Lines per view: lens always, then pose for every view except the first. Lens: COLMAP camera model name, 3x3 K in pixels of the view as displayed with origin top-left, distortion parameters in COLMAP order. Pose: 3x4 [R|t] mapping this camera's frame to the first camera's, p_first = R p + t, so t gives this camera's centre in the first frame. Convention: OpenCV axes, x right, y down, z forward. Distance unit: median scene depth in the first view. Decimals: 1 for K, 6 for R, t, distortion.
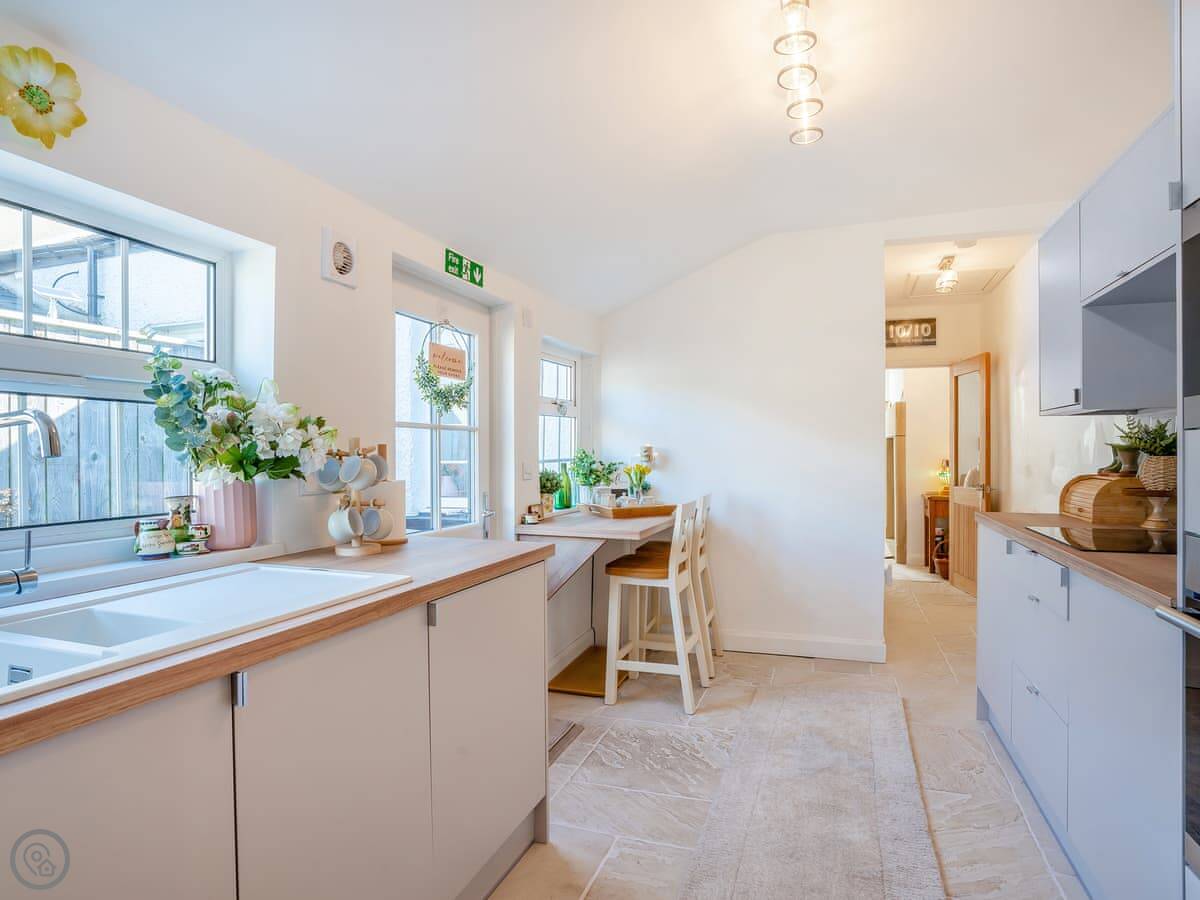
lens RADIAL K [[676.7, 0, 594.1], [0, 676.7, 445.9], [0, 0, 1]] dist [-0.063042, 0.035902]
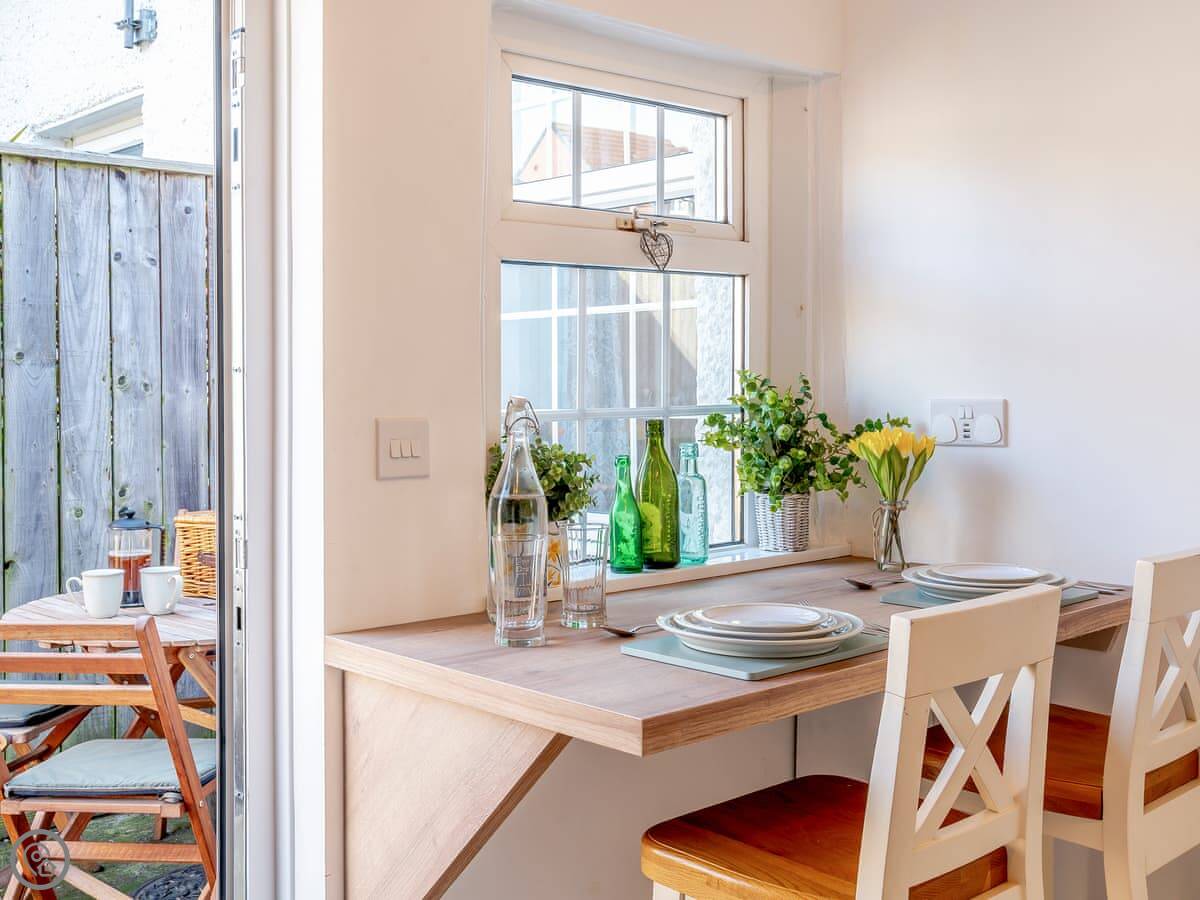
lens RADIAL K [[1262.7, 0, 600.0], [0, 1262.7, 450.0], [0, 0, 1]] dist [0.000370, 0.006190]
pose [[0.898454, -0.001719, -0.439064, 0.231594], [0.021246, 0.998991, 0.039565, 0.019173], [0.438553, -0.044876, 0.897584, 0.594200]]
